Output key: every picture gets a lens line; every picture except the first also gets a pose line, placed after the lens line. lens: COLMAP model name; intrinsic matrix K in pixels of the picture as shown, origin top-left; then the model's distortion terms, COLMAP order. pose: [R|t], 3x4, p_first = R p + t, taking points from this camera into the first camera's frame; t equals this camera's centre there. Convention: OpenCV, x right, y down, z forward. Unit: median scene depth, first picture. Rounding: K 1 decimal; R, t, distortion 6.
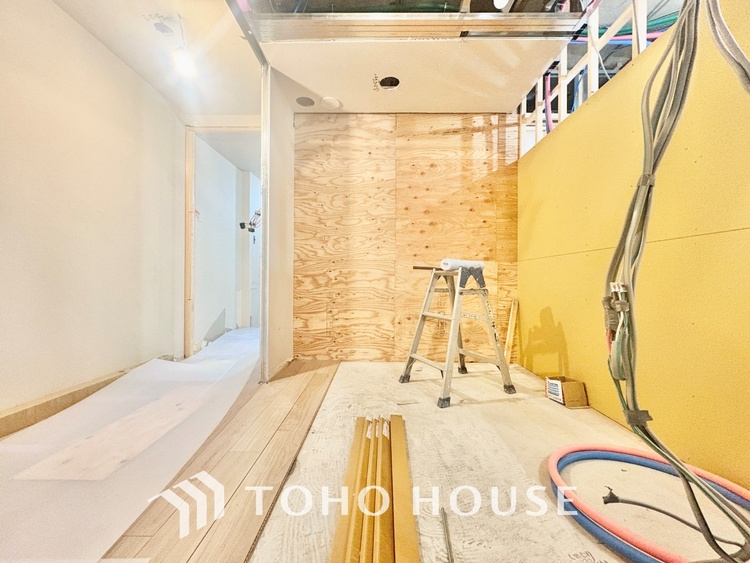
lens RADIAL K [[301.3, 0, 373.8], [0, 301.3, 281.5], [0, 0, 1]] dist [-0.000952, 0.000298]
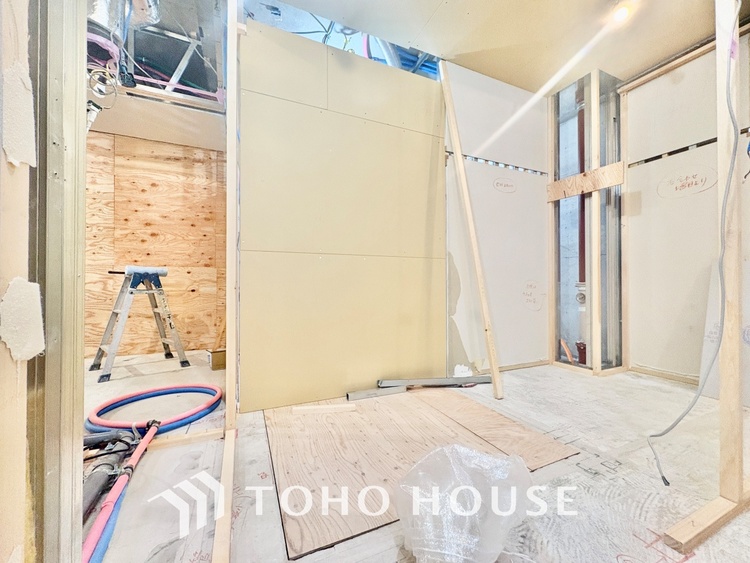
lens RADIAL K [[301.3, 0, 379.9], [0, 301.3, 281.3], [0, 0, 1]] dist [-0.000952, 0.000298]
pose [[0.906767, -0.003168, 0.421620, 0.497024], [0.007075, 0.999945, -0.007702, 0.005277], [-0.421573, 0.009967, 0.906740, -0.429045]]
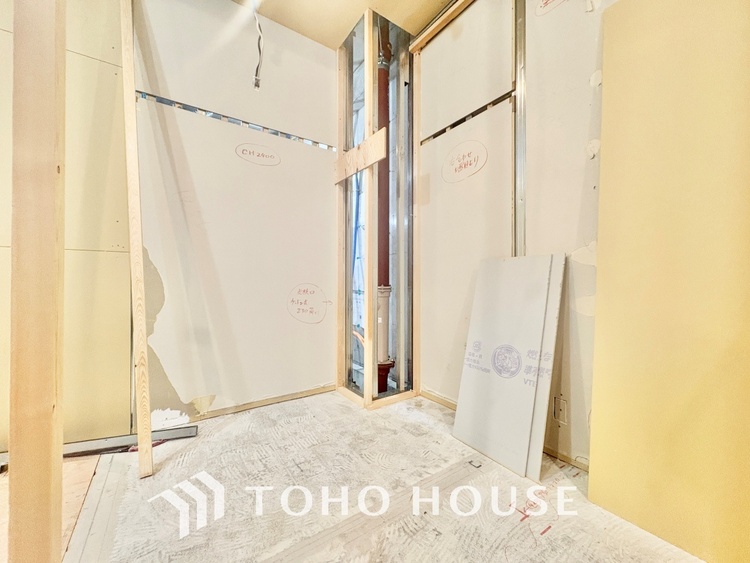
lens RADIAL K [[301.3, 0, 379.0], [0, 301.3, 281.5], [0, 0, 1]] dist [-0.000952, 0.000298]
pose [[0.812379, -0.003995, 0.583117, 1.066636], [0.005183, 0.999986, -0.000370, -0.006685], [-0.583107, 0.003323, 0.812388, -0.463250]]
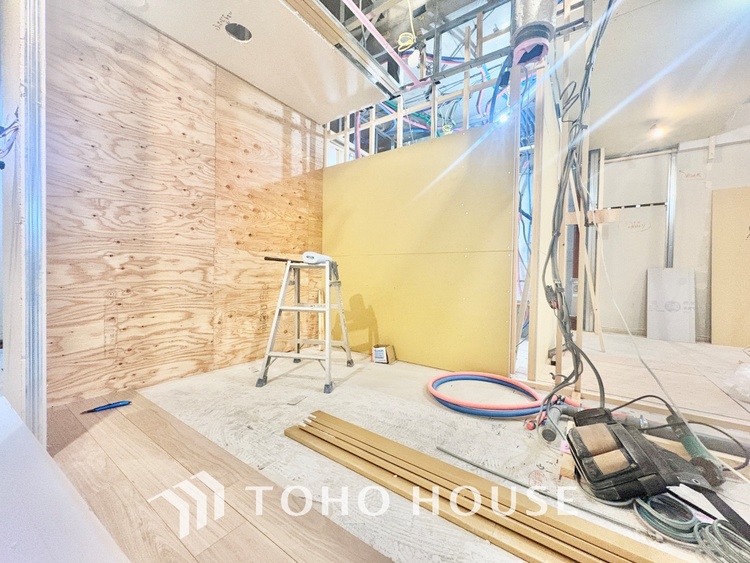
lens RADIAL K [[301.3, 0, 376.6], [0, 301.3, 281.9], [0, 0, 1]] dist [-0.000952, 0.000298]
pose [[0.559436, -0.014444, 0.828748, -0.363440], [-0.014013, 0.999540, 0.026880, -0.003660], [-0.828755, -0.026651, 0.558976, 0.177028]]
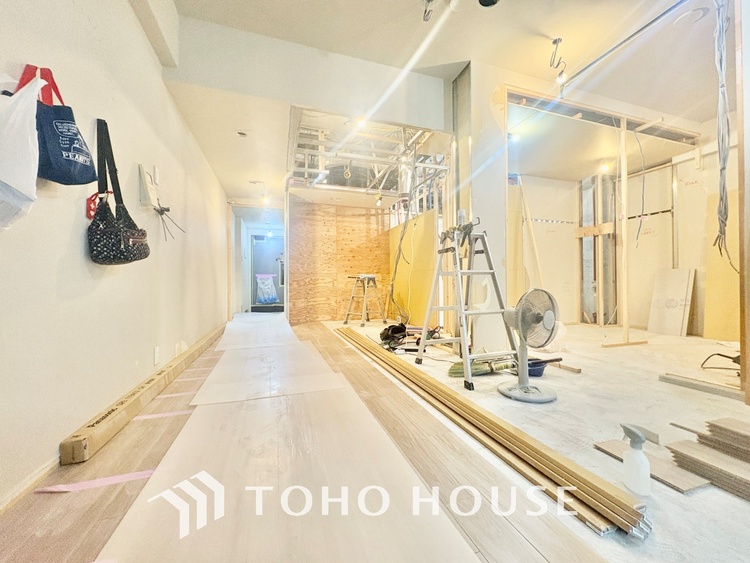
lens RADIAL K [[301.3, 0, 376.0], [0, 301.3, 280.4], [0, 0, 1]] dist [-0.000952, 0.000298]
pose [[0.943189, -0.010156, 0.332100, -0.381510], [0.012980, 0.999896, -0.006284, -0.002699], [-0.332002, 0.010238, 0.943223, -1.119907]]
